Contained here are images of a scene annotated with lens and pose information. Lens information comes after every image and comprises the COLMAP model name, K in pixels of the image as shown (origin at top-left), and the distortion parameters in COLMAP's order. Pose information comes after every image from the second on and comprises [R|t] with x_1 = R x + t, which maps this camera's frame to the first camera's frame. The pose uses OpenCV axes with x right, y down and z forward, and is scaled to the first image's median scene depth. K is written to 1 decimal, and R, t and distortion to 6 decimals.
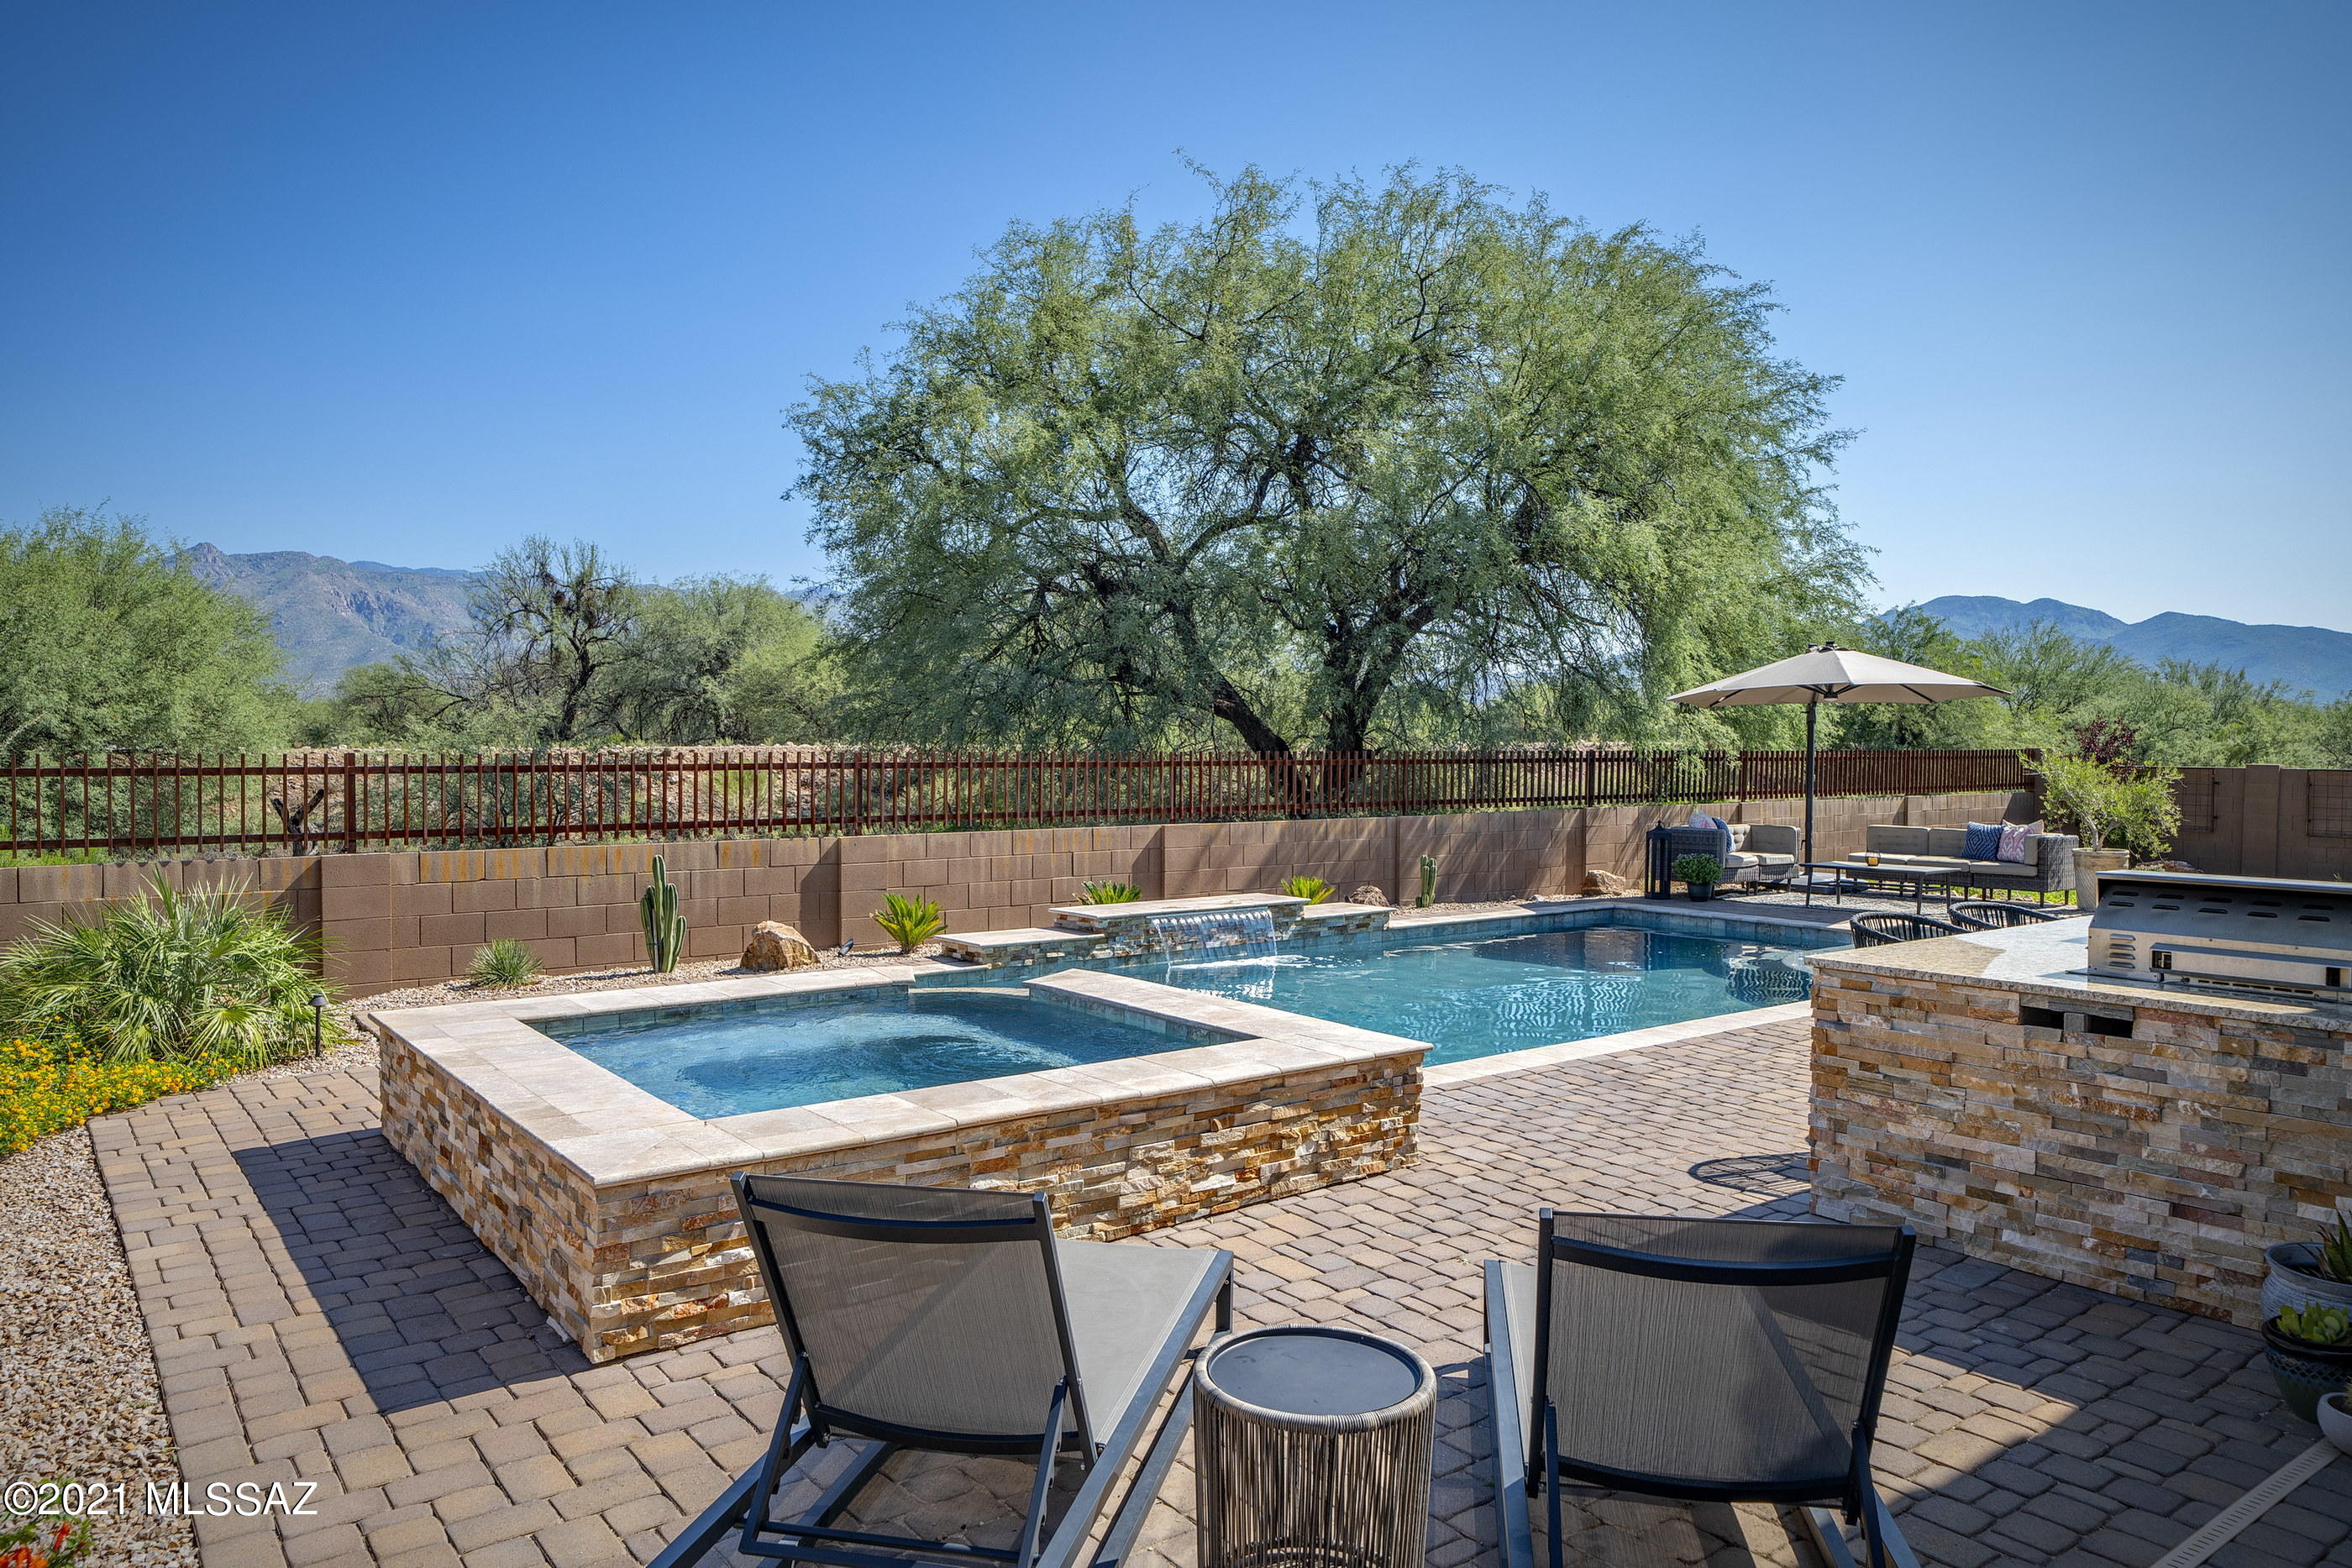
lens RADIAL K [[1561.5, 0, 1176.0], [0, 1561.5, 784.0], [0, 0, 1]] dist [0.020855, -0.000565]
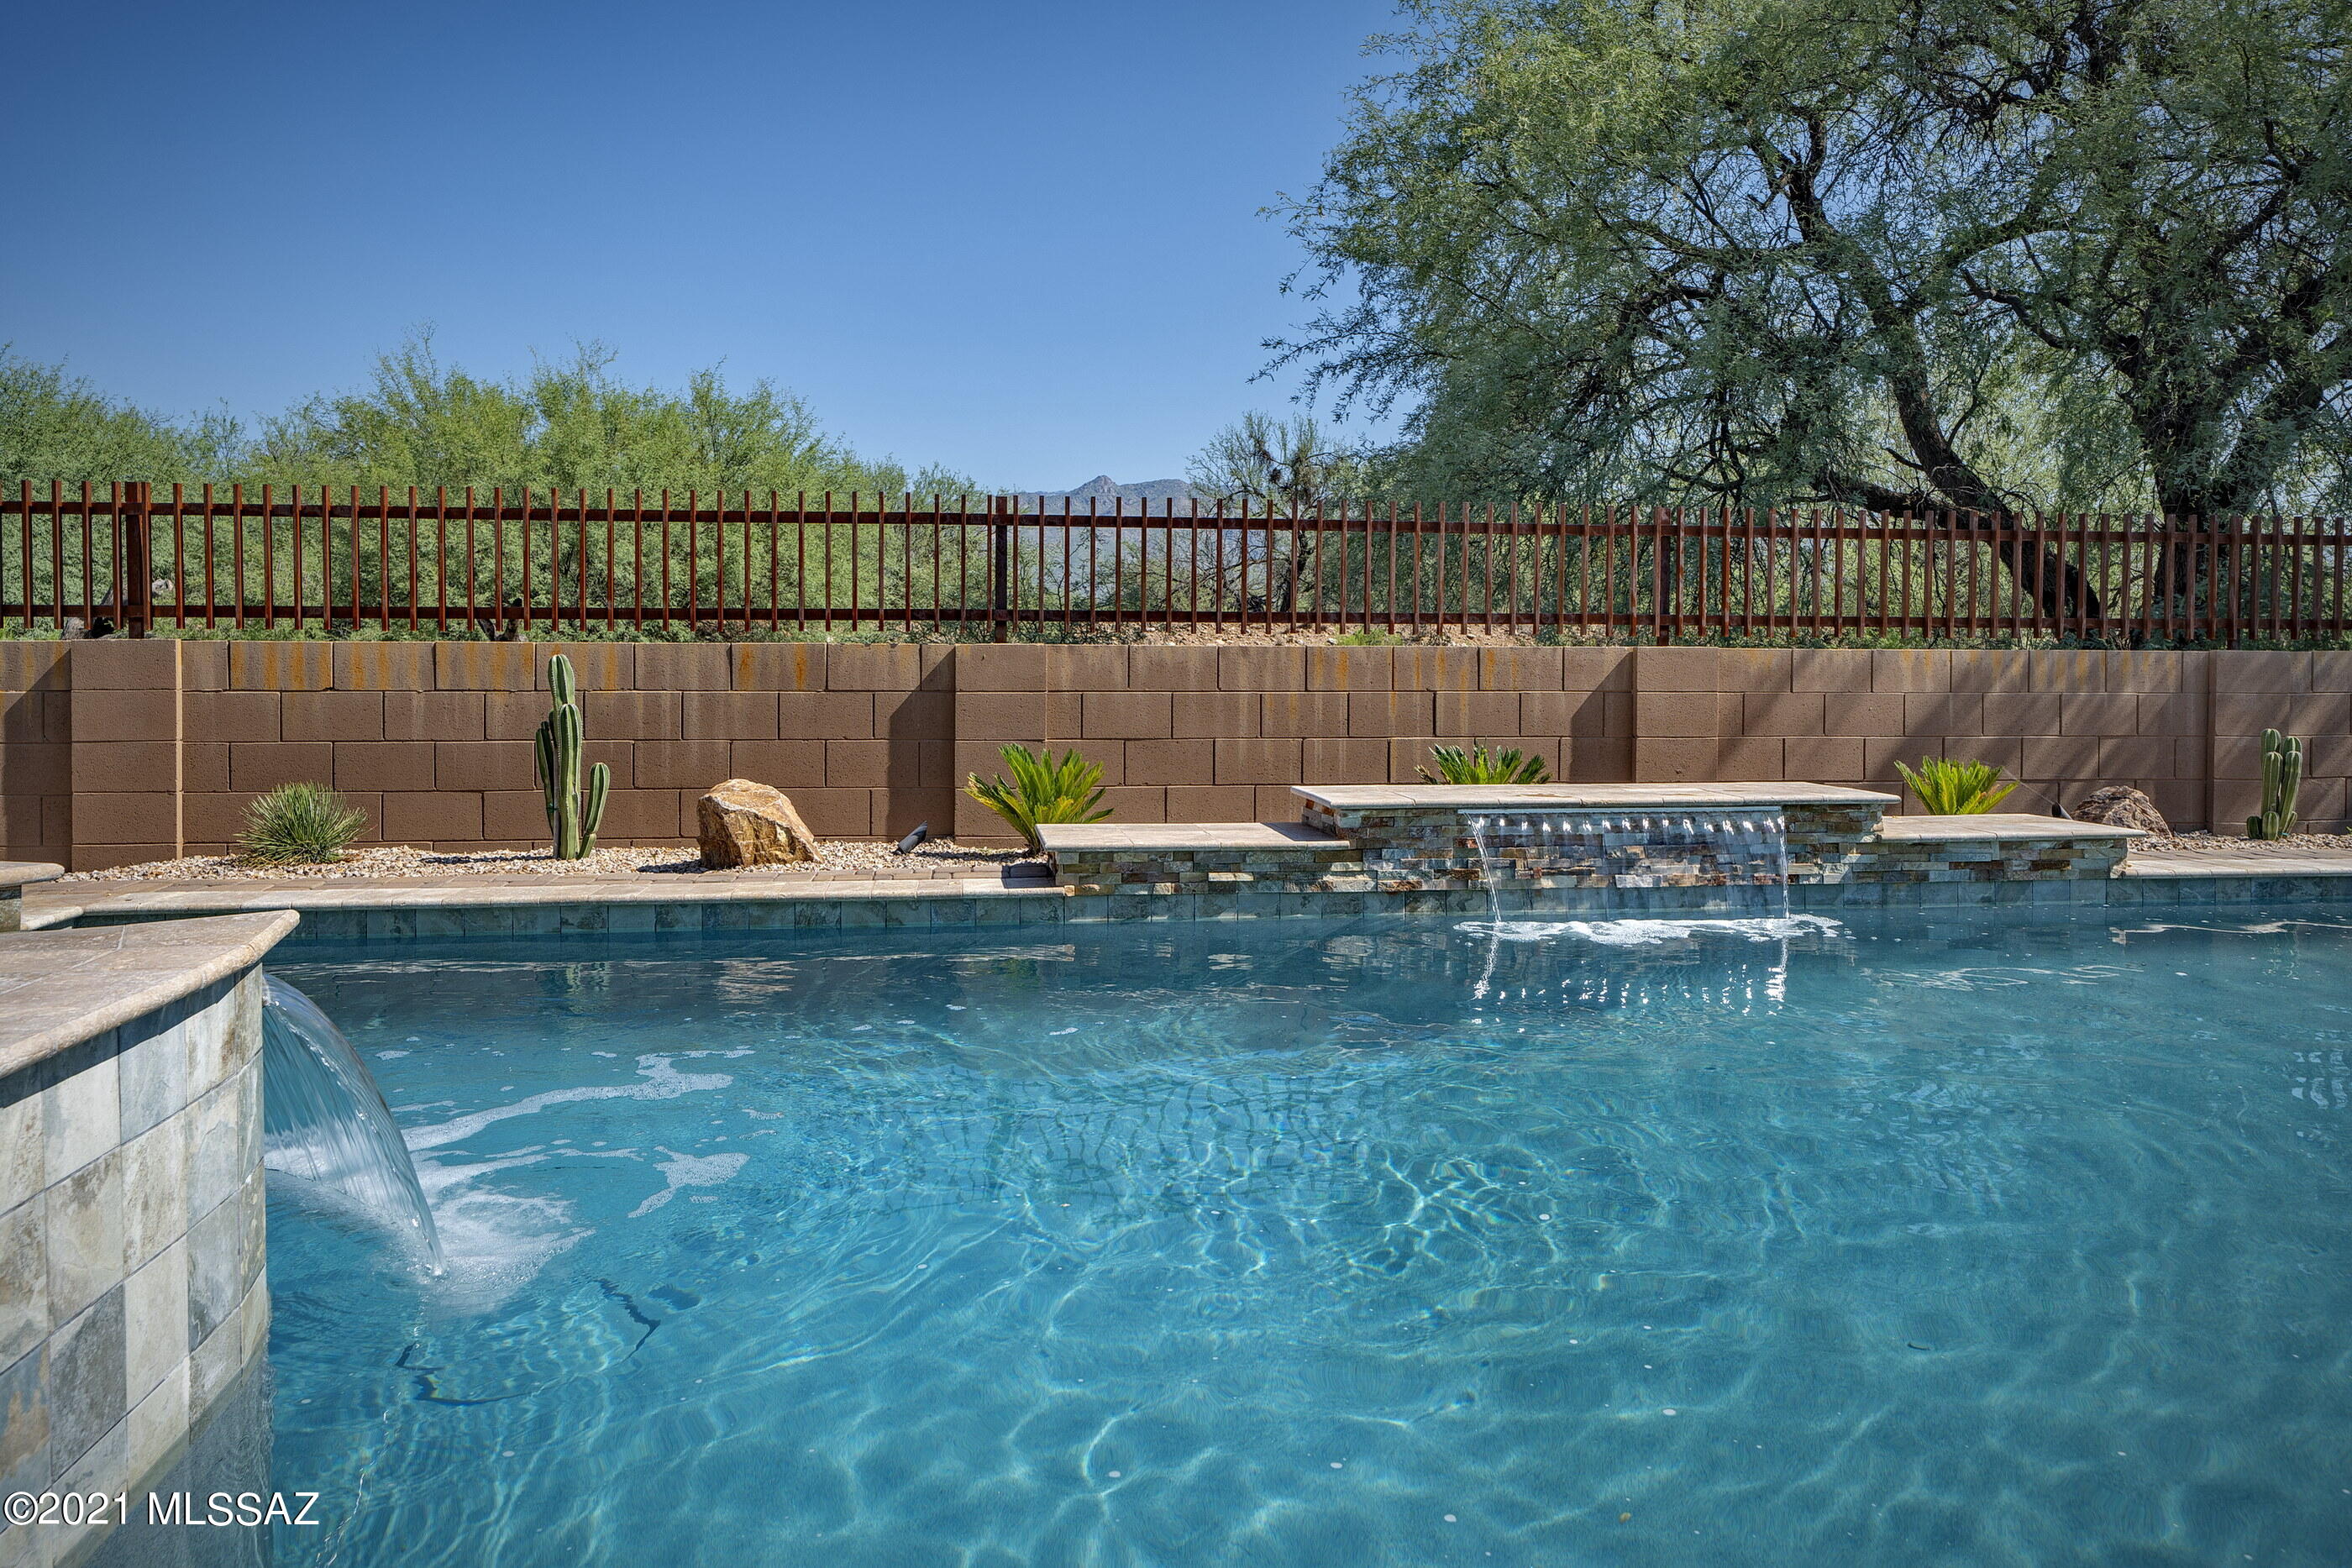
lens RADIAL K [[1644.7, 0, 1175.5], [0, 1644.7, 677.3], [0, 0, 1]] dist [0.029437, 0.000105]
pose [[0.881119, 0.010835, -0.472771, 0.127159], [-0.015090, 0.999873, -0.005210, 0.045192], [0.472655, 0.011725, 0.881170, 0.484181]]
